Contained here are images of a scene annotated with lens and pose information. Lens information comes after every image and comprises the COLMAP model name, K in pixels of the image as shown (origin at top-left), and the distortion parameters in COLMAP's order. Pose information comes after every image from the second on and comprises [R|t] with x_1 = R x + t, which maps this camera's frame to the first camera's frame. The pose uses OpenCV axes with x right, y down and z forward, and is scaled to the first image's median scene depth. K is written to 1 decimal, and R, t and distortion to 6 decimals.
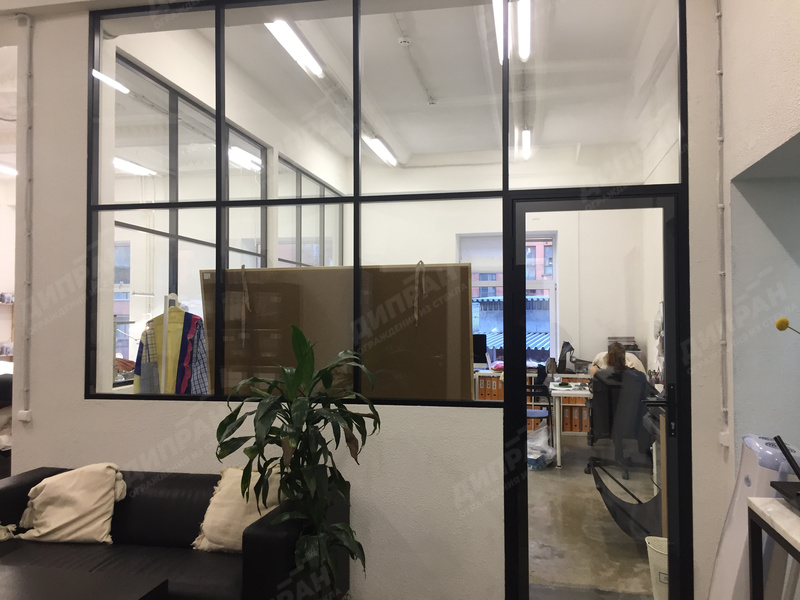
lens RADIAL K [[680.8, 0, 397.6], [0, 680.8, 298.8], [0, 0, 1]] dist [0.084951, -0.043163]
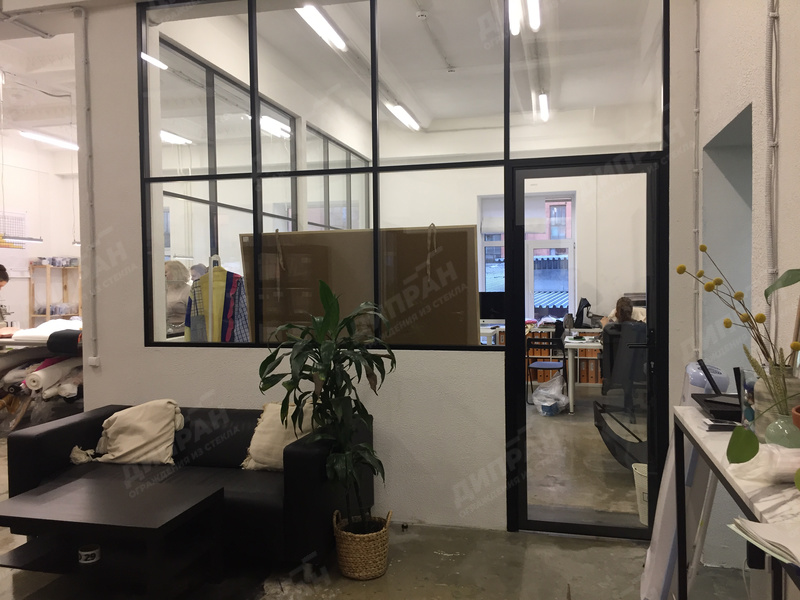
lens RADIAL K [[680.8, 0, 402.1], [0, 680.8, 298.7], [0, 0, 1]] dist [0.084951, -0.043163]
pose [[0.999205, -0.009170, -0.038794, 0.022739], [0.011337, 0.998366, 0.056007, 0.004431], [0.038217, -0.056402, 0.997676, -0.120918]]
